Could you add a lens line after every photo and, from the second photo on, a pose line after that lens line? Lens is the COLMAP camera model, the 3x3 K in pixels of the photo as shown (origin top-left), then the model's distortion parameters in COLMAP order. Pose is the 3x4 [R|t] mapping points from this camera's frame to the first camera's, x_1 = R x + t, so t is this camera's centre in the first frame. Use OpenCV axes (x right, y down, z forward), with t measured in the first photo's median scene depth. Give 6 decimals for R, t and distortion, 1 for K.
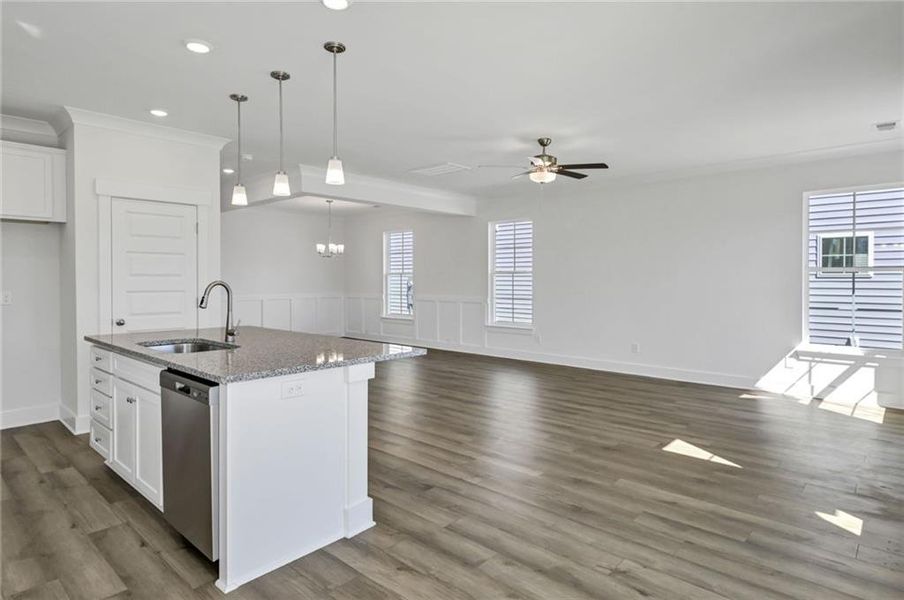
lens RADIAL K [[511.0, 0, 447.8], [0, 511.0, 297.2], [0, 0, 1]] dist [-0.073211, -0.001967]
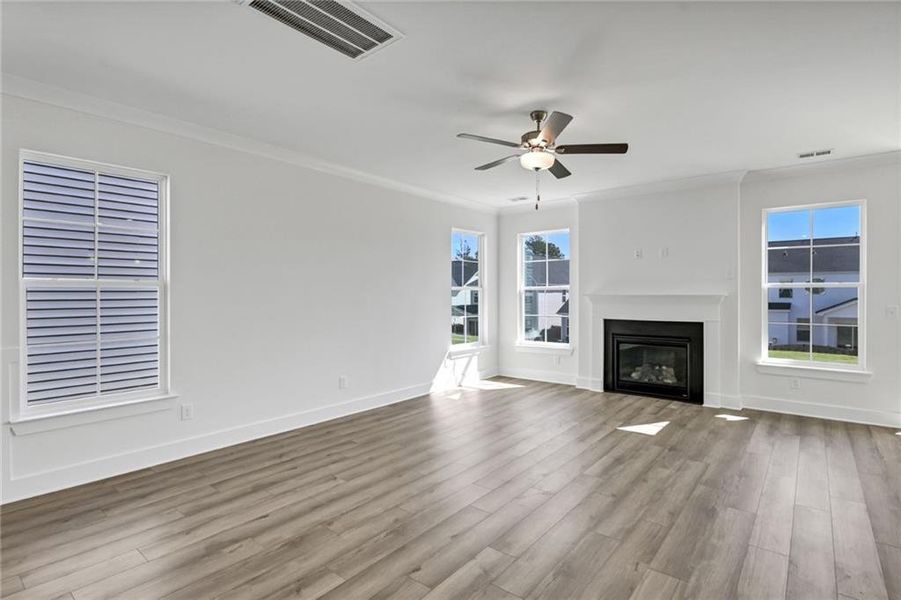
lens RADIAL K [[445.2, 0, 470.2], [0, 445.2, 299.3], [0, 0, 1]] dist [-0.003266, -0.000376]
pose [[-0.087224, -0.010146, 0.996137, -0.269441], [0.033280, 0.999360, 0.013093, -0.025004], [-0.995633, 0.034293, -0.086831, 0.665503]]
